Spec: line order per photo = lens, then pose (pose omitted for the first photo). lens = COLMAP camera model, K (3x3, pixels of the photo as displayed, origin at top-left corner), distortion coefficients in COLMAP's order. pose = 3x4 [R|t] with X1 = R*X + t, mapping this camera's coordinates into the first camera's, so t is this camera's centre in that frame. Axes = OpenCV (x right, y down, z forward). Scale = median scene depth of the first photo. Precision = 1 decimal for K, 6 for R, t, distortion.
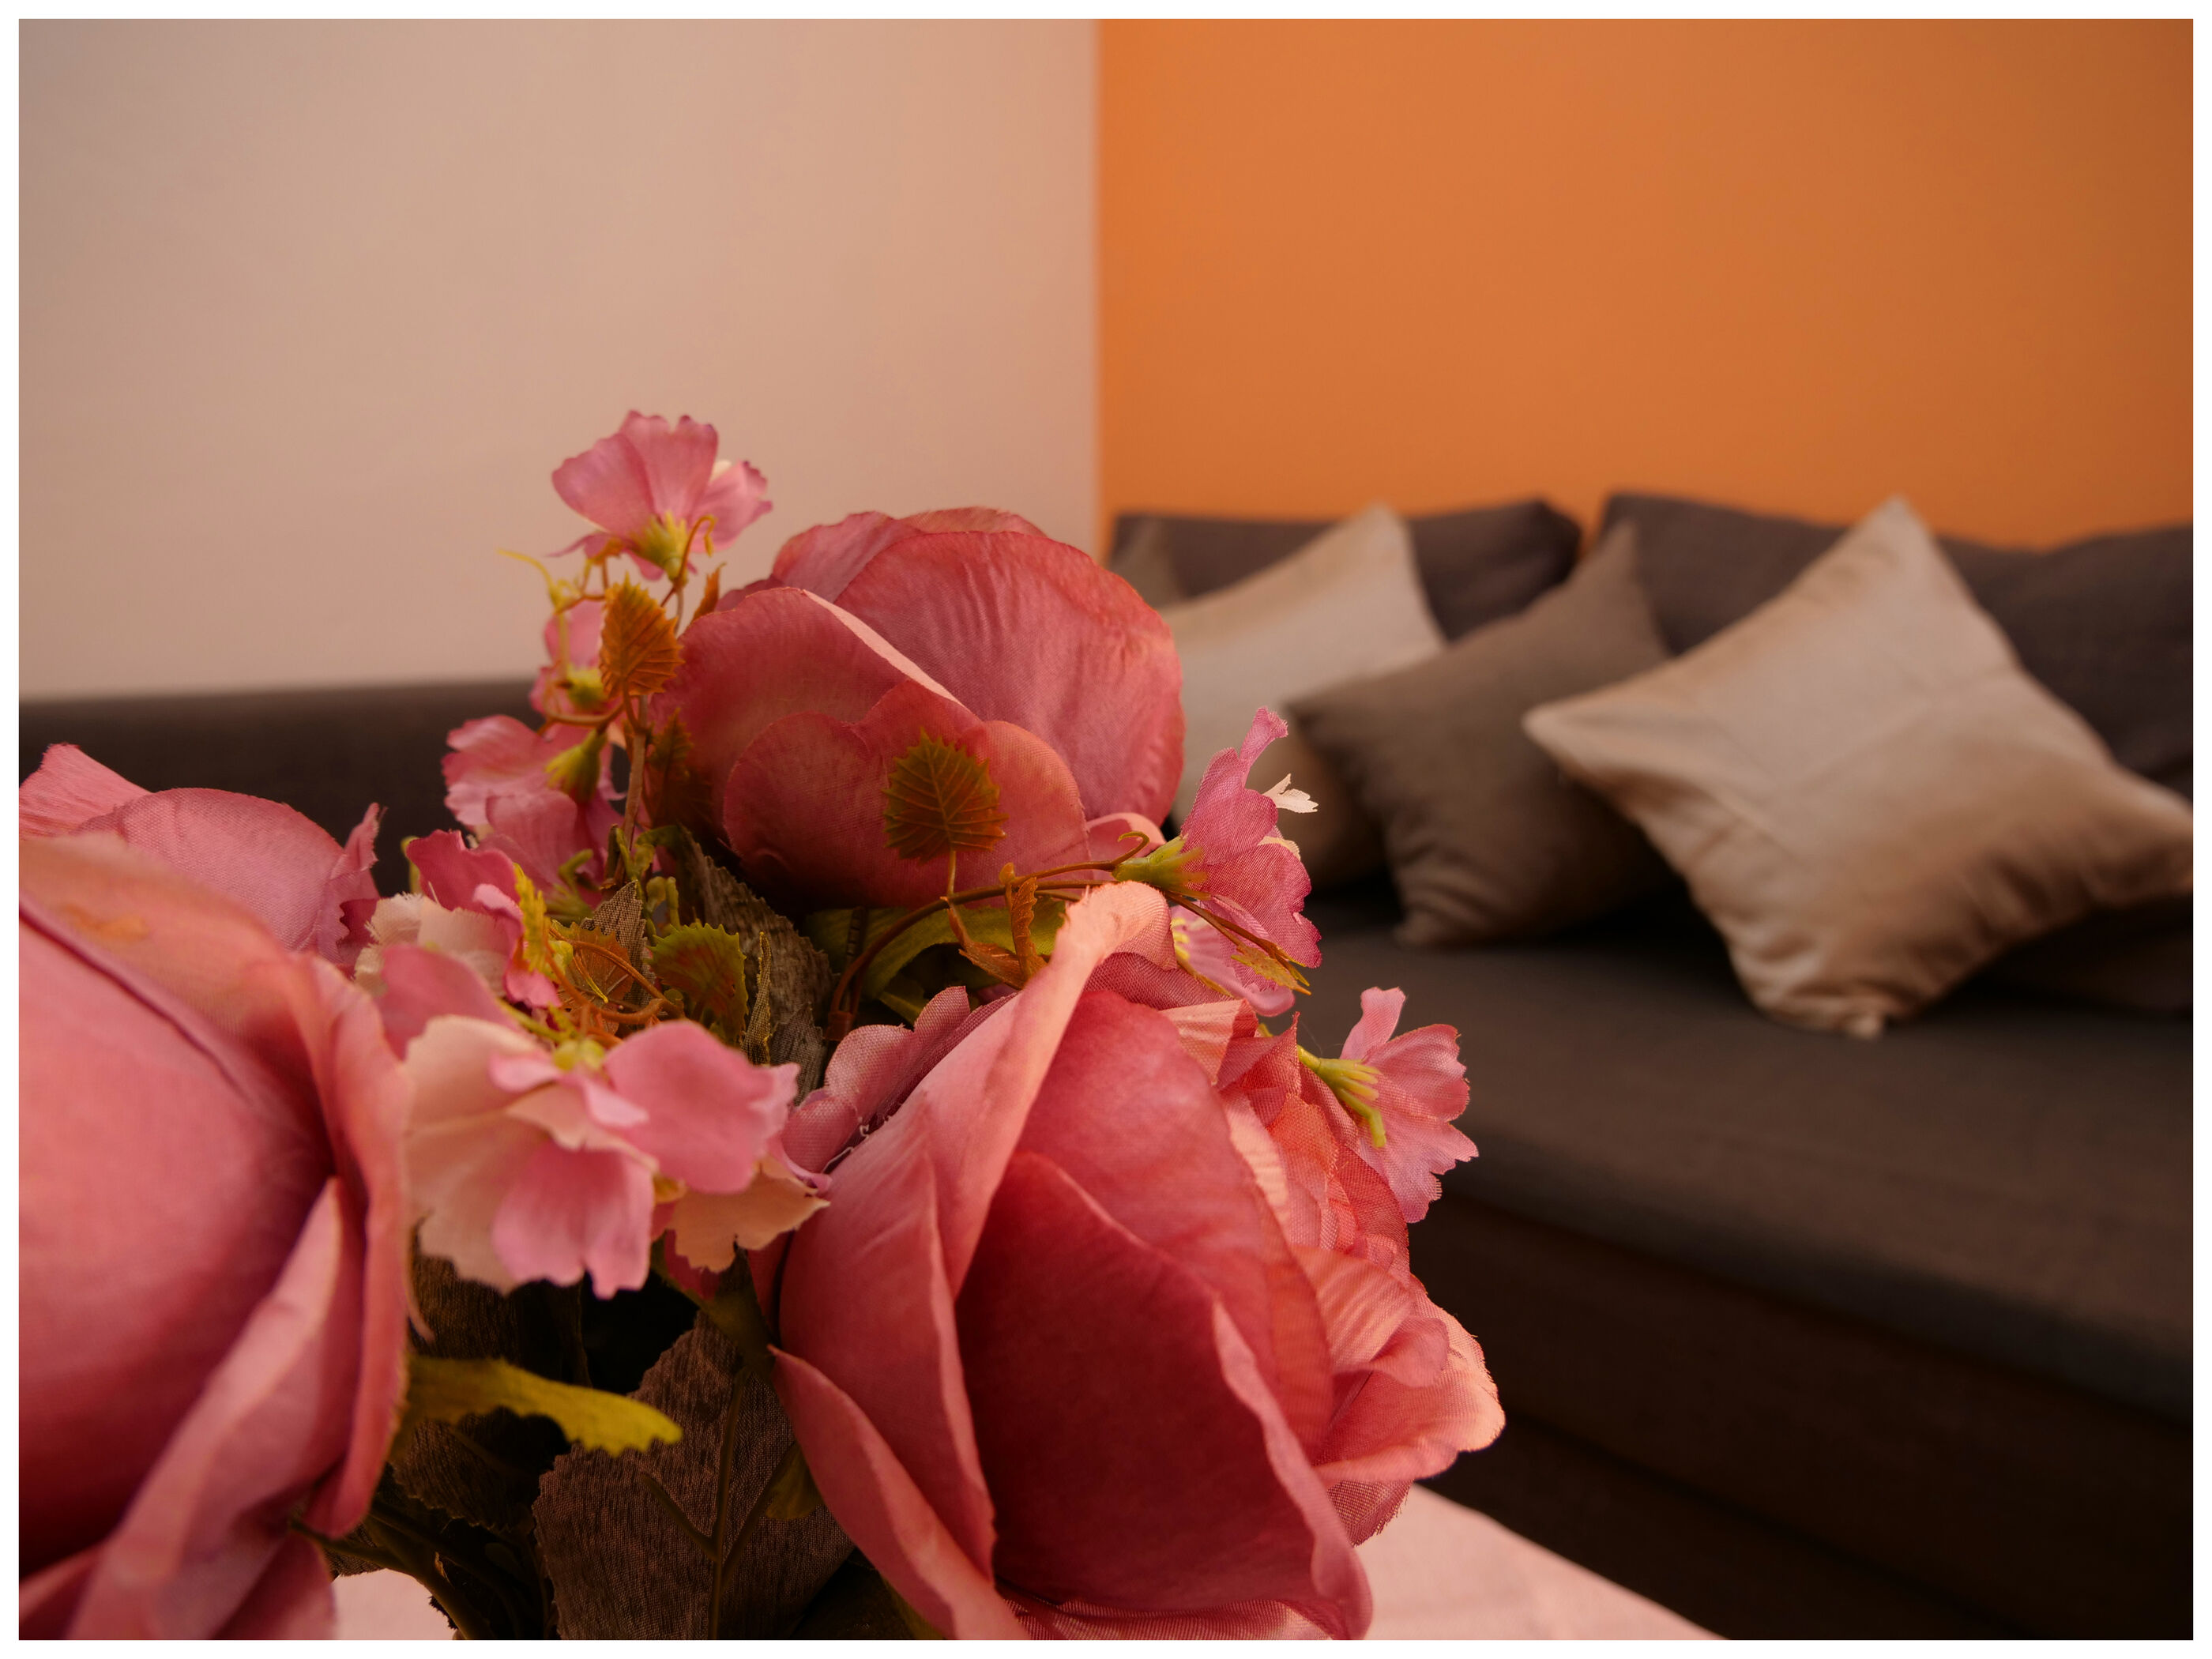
lens RADIAL K [[1599.0, 0, 1106.0], [0, 1599.0, 829.5], [0, 0, 1]] dist [-0.009937, 0.215679]
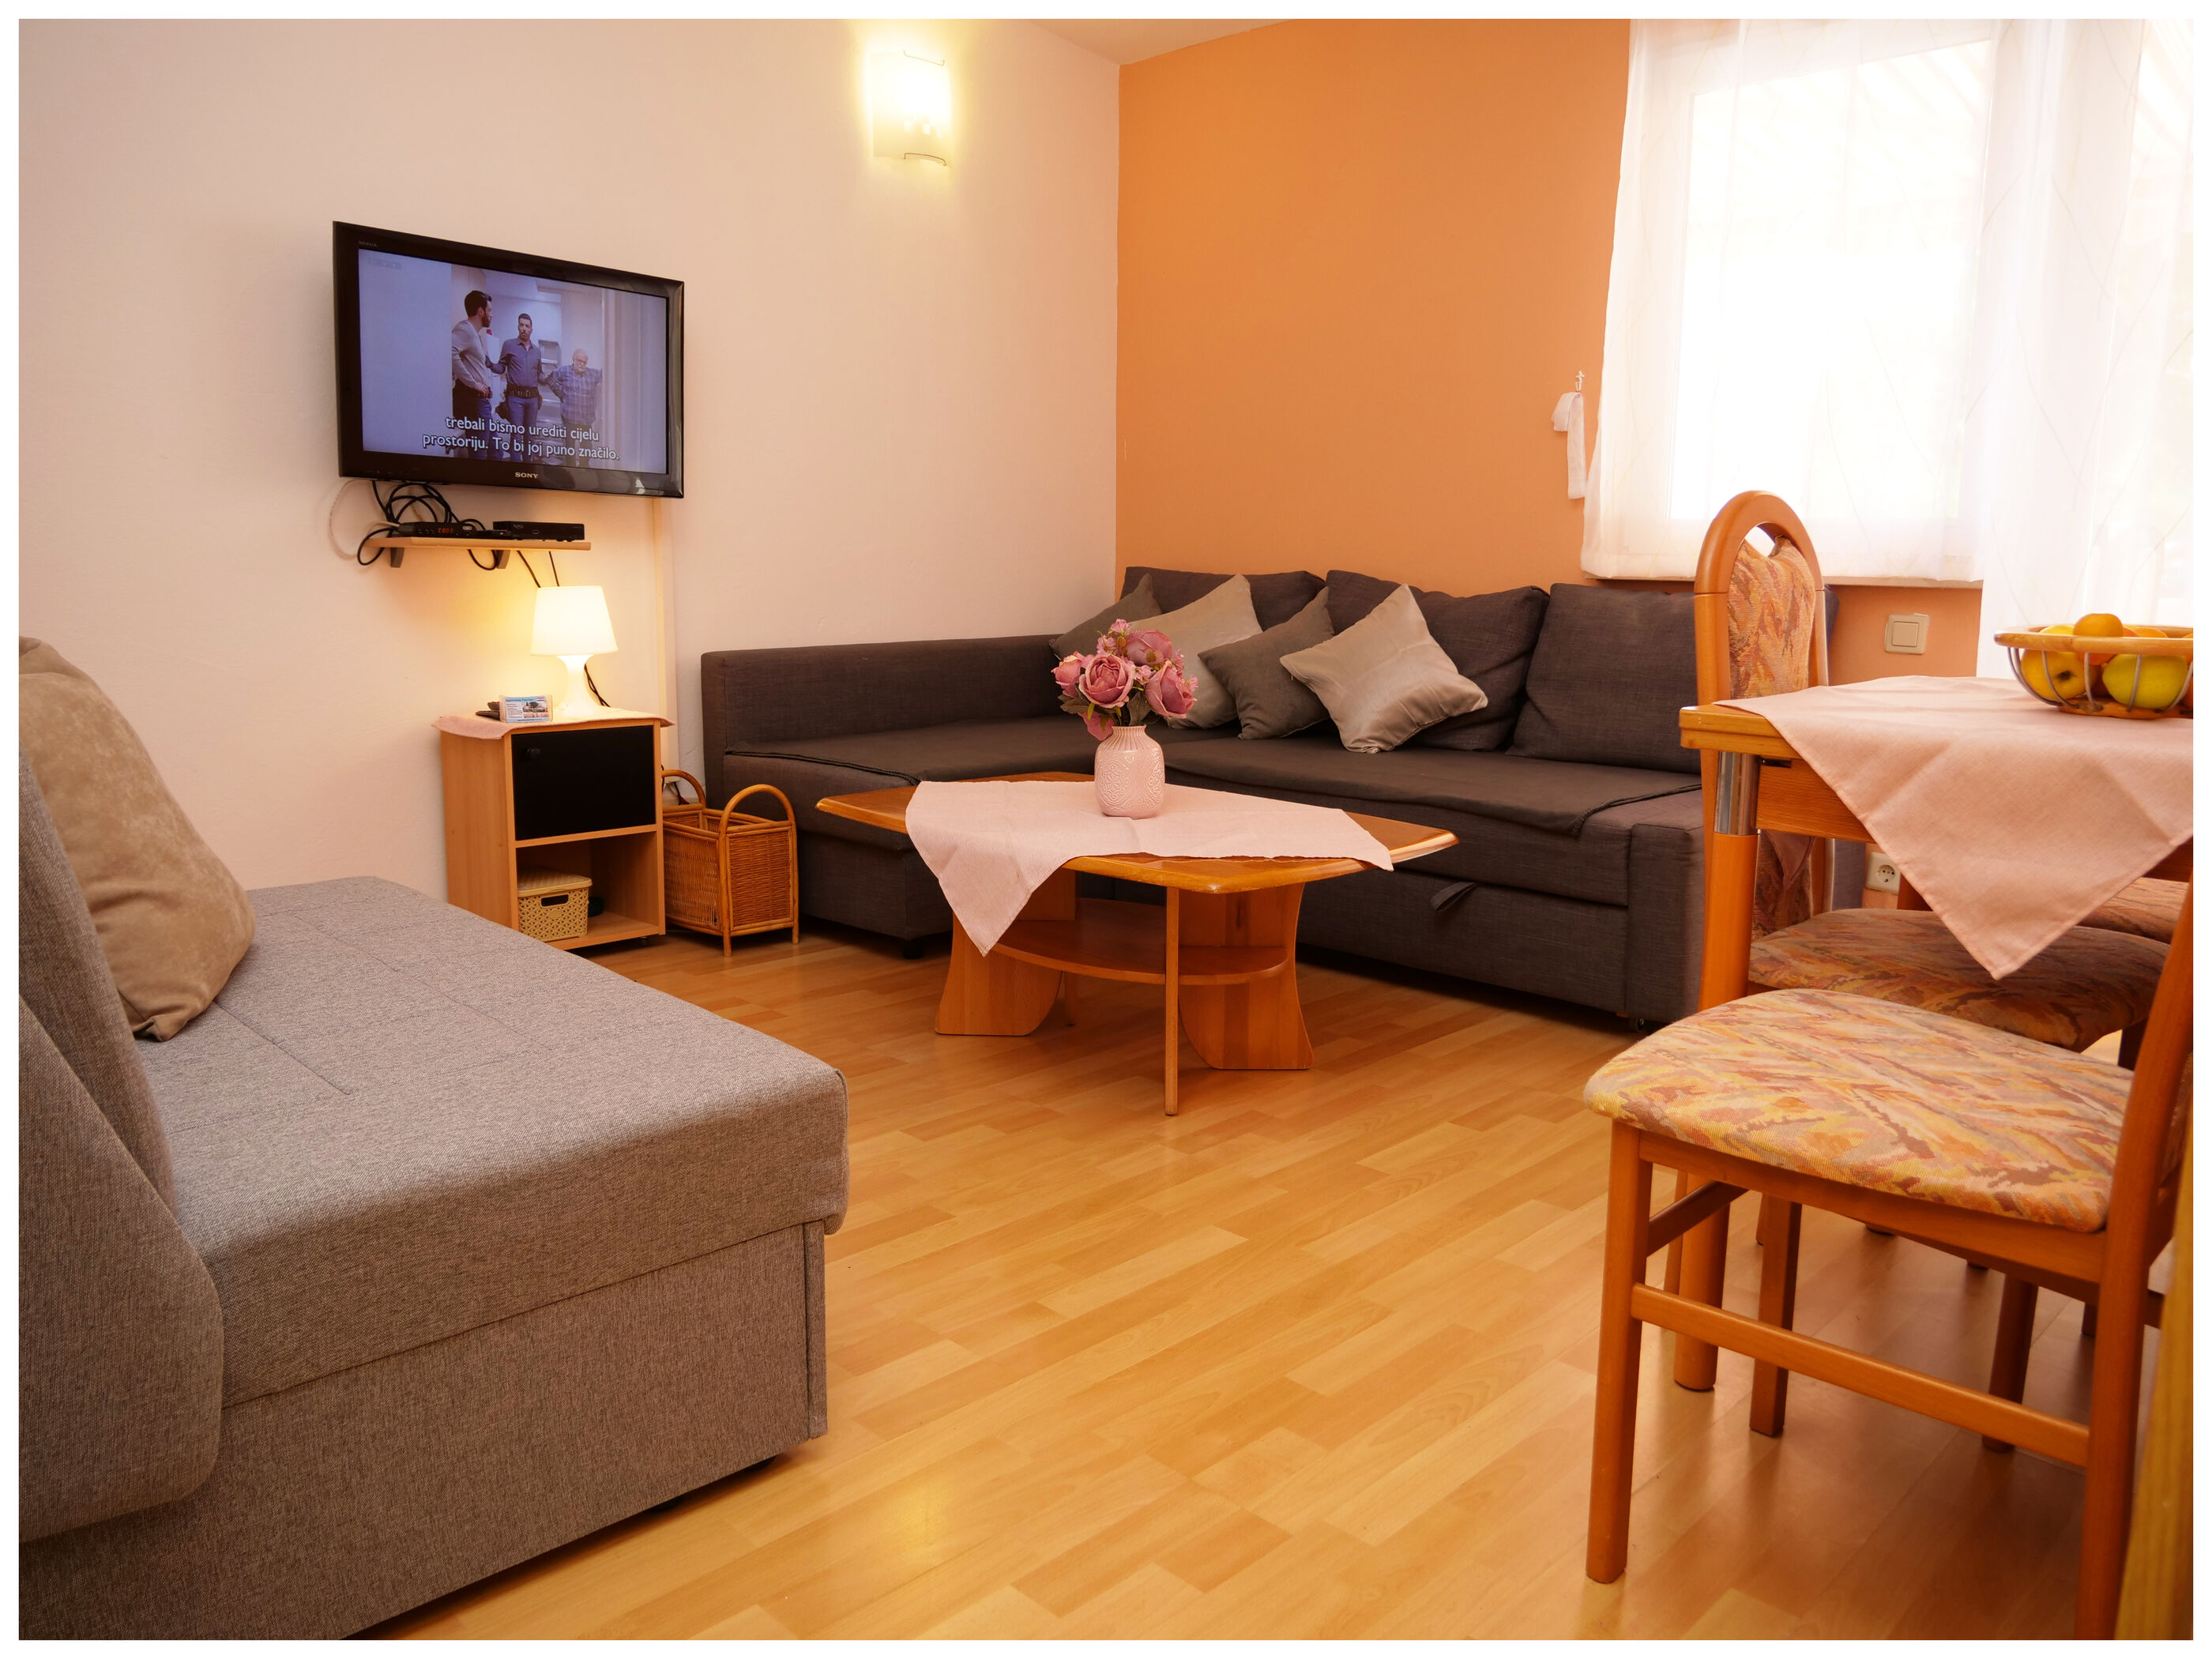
lens RADIAL K [[1548.7, 0, 1112.8], [0, 1548.7, 798.7], [0, 0, 1]] dist [0.047009, -0.002556]
pose [[0.999649, -0.019714, 0.017722, -0.092839], [0.019369, 0.999624, 0.019407, 0.118709], [-0.018098, -0.019057, 0.999655, -1.731498]]
